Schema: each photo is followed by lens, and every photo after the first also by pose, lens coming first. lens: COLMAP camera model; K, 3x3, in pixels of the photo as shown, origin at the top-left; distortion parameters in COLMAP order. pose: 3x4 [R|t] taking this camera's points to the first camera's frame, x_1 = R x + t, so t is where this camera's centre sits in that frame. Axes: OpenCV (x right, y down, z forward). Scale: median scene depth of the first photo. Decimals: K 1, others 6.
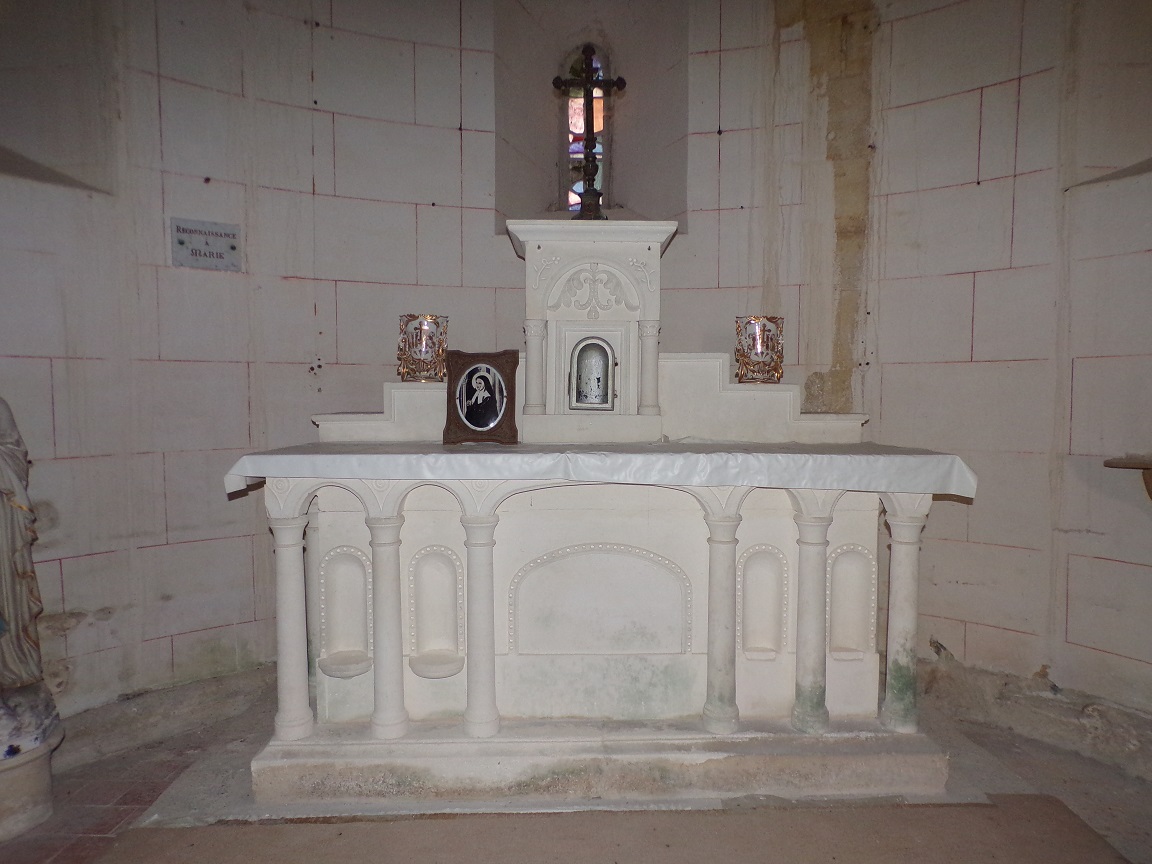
lens RADIAL K [[794.5, 0, 576.0], [0, 794.5, 432.0], [0, 0, 1]] dist [0.005396, 0.003555]
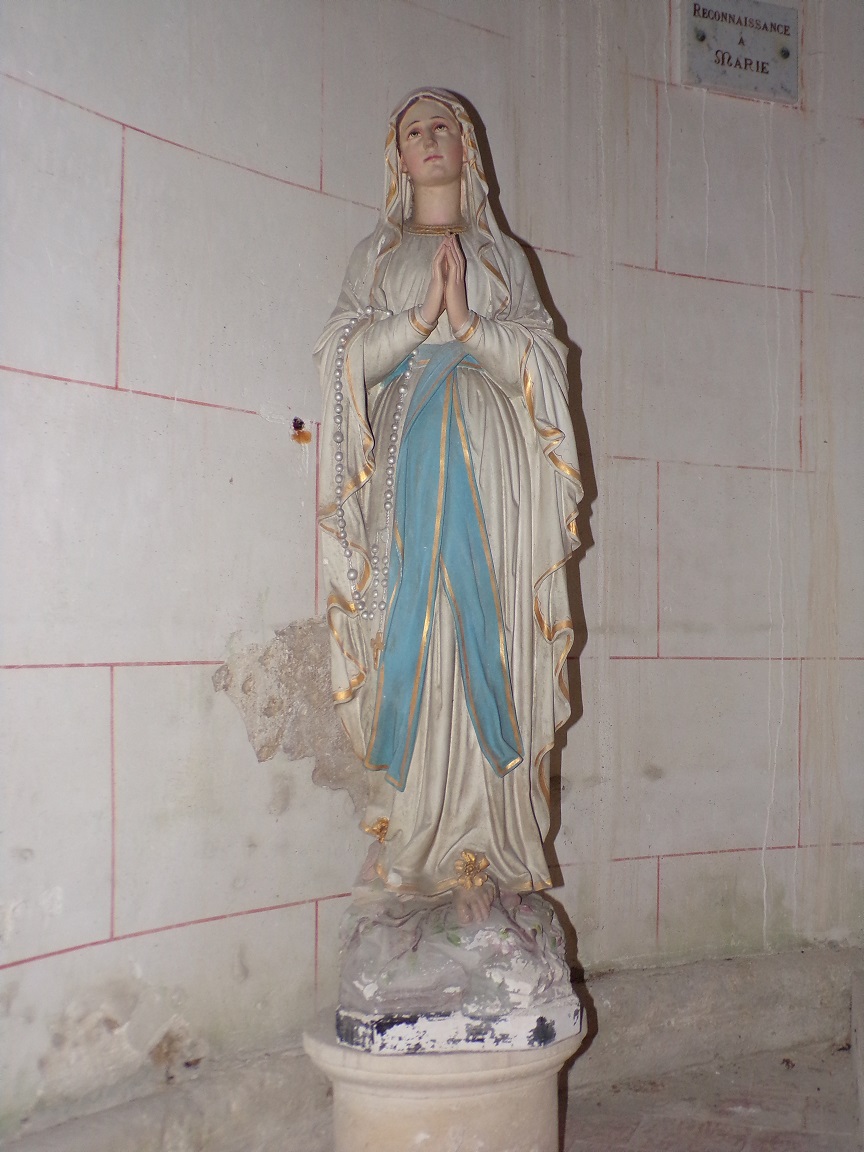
lens RADIAL K [[1316.7, 0, 431.9], [0, 1316.7, 575.8], [0, 0, 1]] dist [-0.057102, 0.000000]
pose [[0.955761, 0.007556, -0.294047, -0.411847], [-0.031348, 0.996593, -0.076284, 0.155459], [0.292469, 0.082127, 0.952742, 0.217690]]
